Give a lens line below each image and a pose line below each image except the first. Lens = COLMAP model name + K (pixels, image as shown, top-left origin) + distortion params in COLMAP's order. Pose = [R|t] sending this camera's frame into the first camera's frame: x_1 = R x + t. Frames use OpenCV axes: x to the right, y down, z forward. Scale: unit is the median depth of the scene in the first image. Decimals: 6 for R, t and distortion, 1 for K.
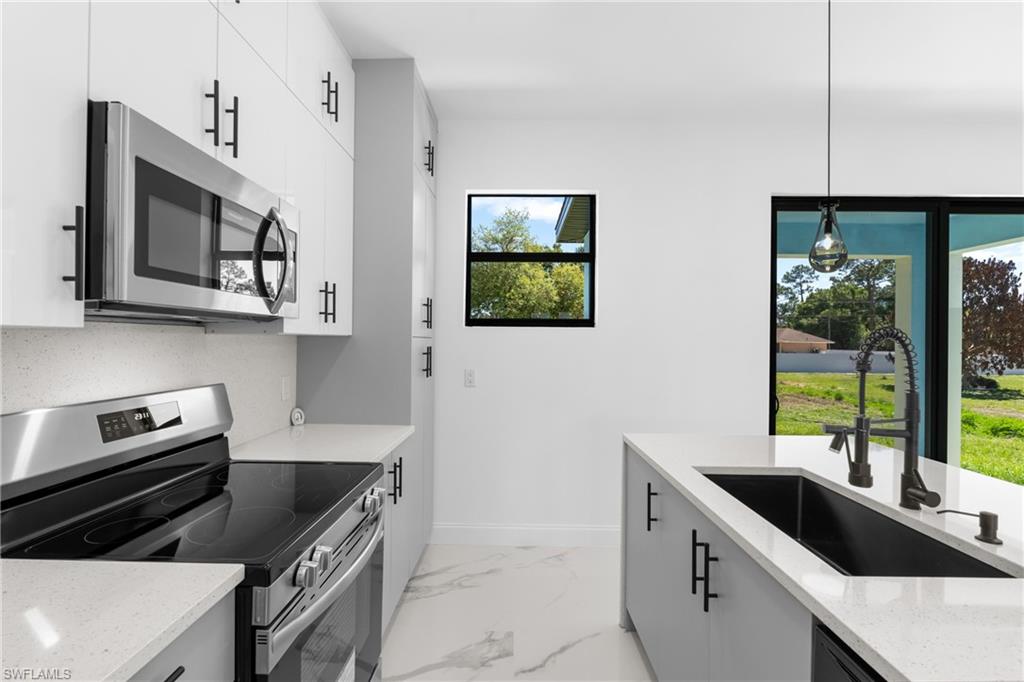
lens RADIAL K [[450.8, 0, 517.3], [0, 450.8, 337.6], [0, 0, 1]] dist [0.001581, 0.000416]
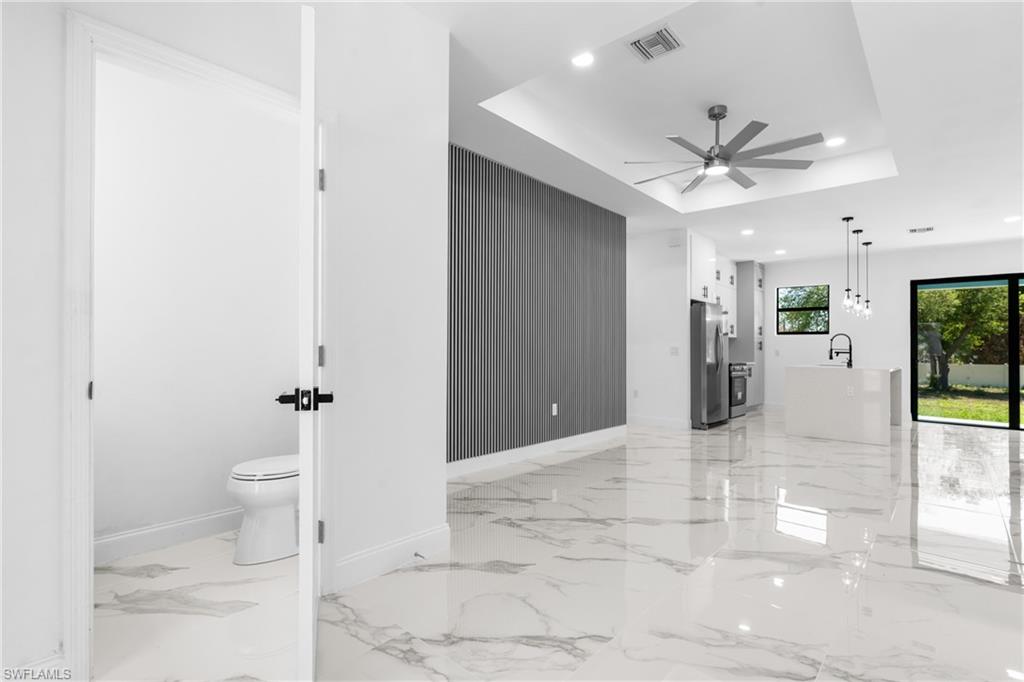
lens RADIAL K [[497.2, 0, 503.5], [0, 497.2, 337.0], [0, 0, 1]] dist [-0.000197, 0.000827]
pose [[0.742044, -0.016547, -0.670147, 0.861127], [-0.003703, 0.999579, -0.028782, 0.103771], [0.670341, 0.023839, 0.741670, -3.005007]]
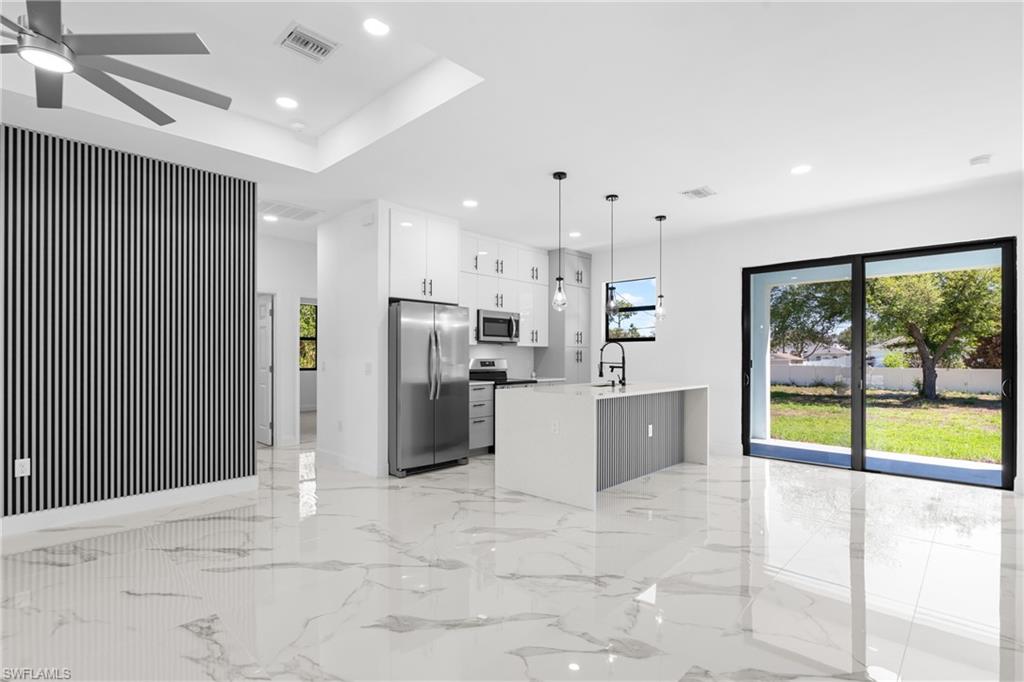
lens RADIAL K [[497.2, 0, 505.1], [0, 497.2, 345.5], [0, 0, 1]] dist [-0.000197, 0.000827]
pose [[0.718444, -0.024016, -0.695170, 1.520822], [0.008393, 0.999630, -0.025860, 0.062094], [0.695534, 0.012744, 0.718380, -1.363782]]
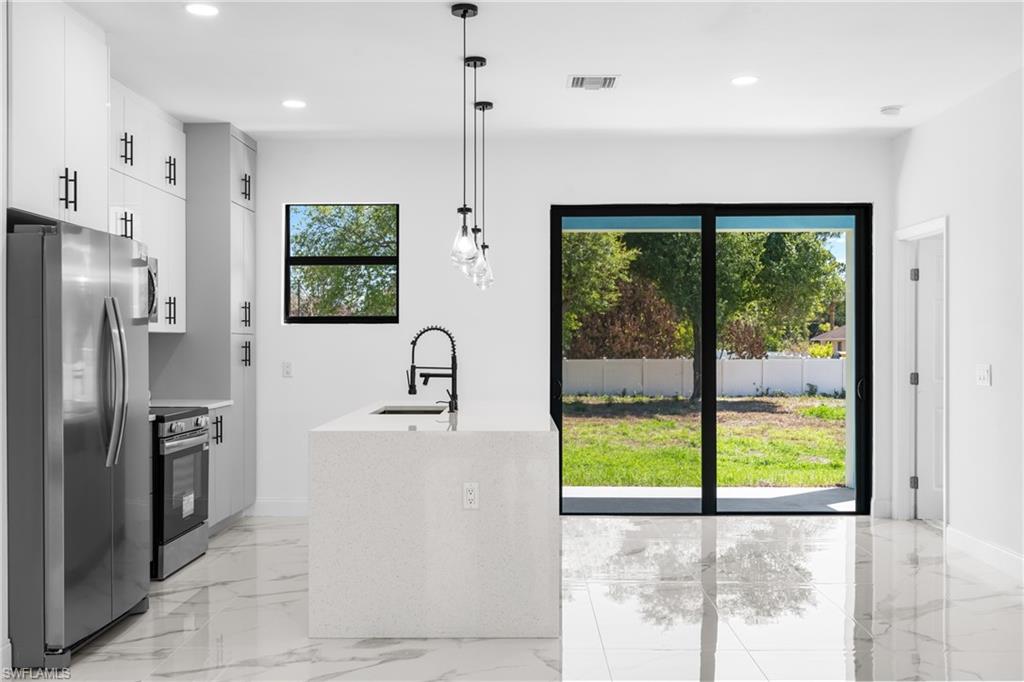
lens RADIAL K [[1020.9, 0, 511.5], [0, 1020.9, 330.4], [0, 0, 1]] dist [0.001826, 0.000000]
pose [[0.999802, -0.012134, -0.015768, 0.586847], [0.012033, 0.999907, -0.006453, 0.018004], [0.015845, 0.006262, 0.999855, -1.824778]]
